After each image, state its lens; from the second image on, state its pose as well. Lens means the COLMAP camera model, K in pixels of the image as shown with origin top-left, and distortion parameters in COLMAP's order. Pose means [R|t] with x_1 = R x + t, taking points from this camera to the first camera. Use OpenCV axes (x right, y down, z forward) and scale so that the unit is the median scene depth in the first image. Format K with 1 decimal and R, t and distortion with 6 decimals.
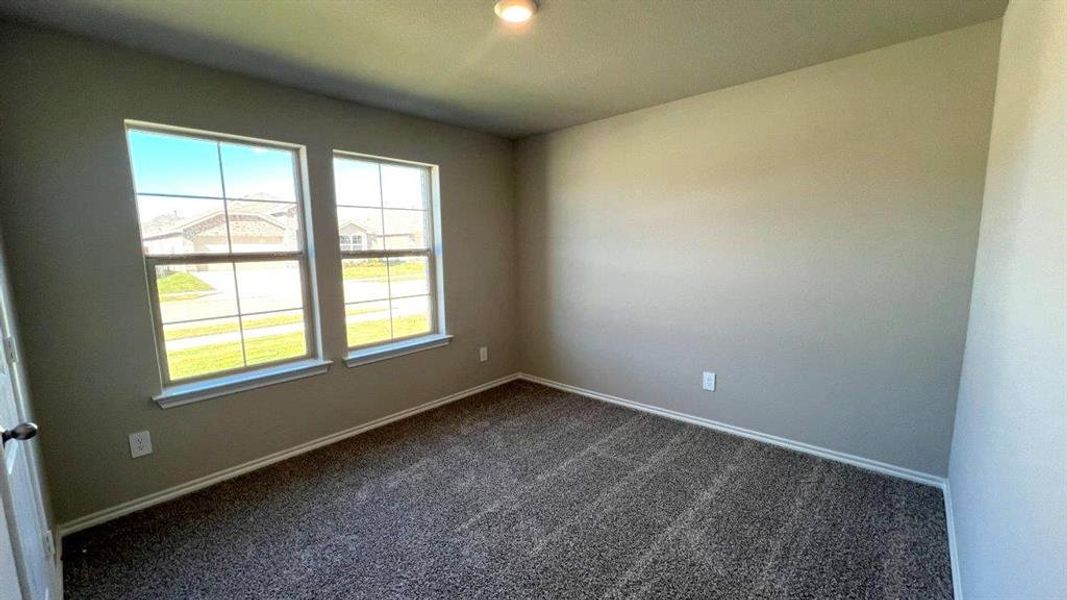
lens RADIAL K [[431.4, 0, 543.6], [0, 431.4, 297.5], [0, 0, 1]] dist [-0.002440, 0.000852]
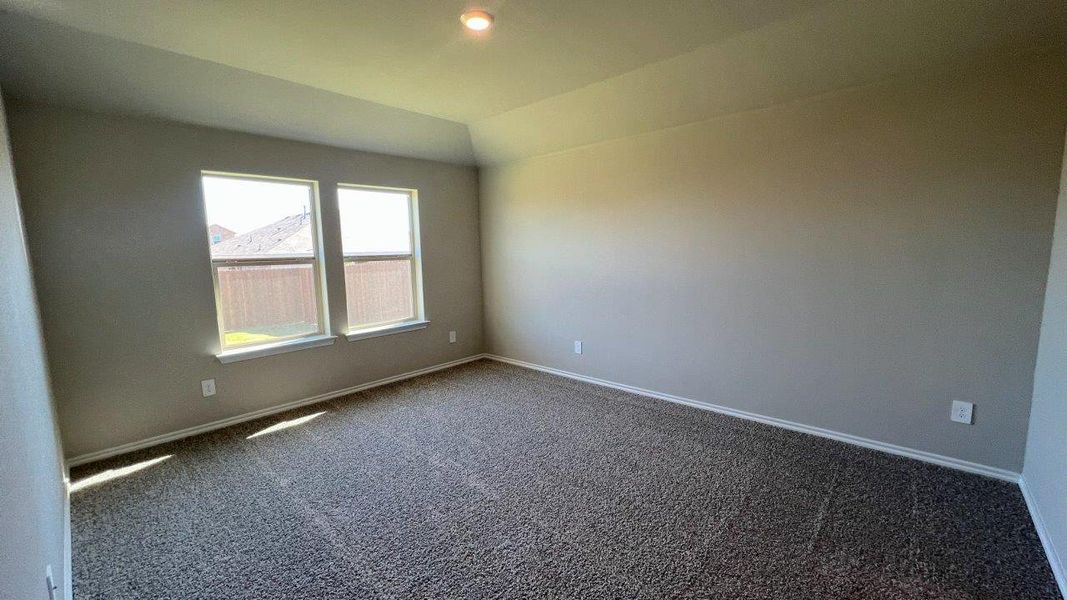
lens RADIAL K [[431.4, 0, 531.1], [0, 431.4, 304.8], [0, 0, 1]] dist [-0.002440, 0.000852]
pose [[0.999019, 0.007174, -0.043706, 0.132711], [-0.006536, 0.999870, 0.014742, 0.015933], [0.043806, -0.014441, 0.998936, -0.244158]]
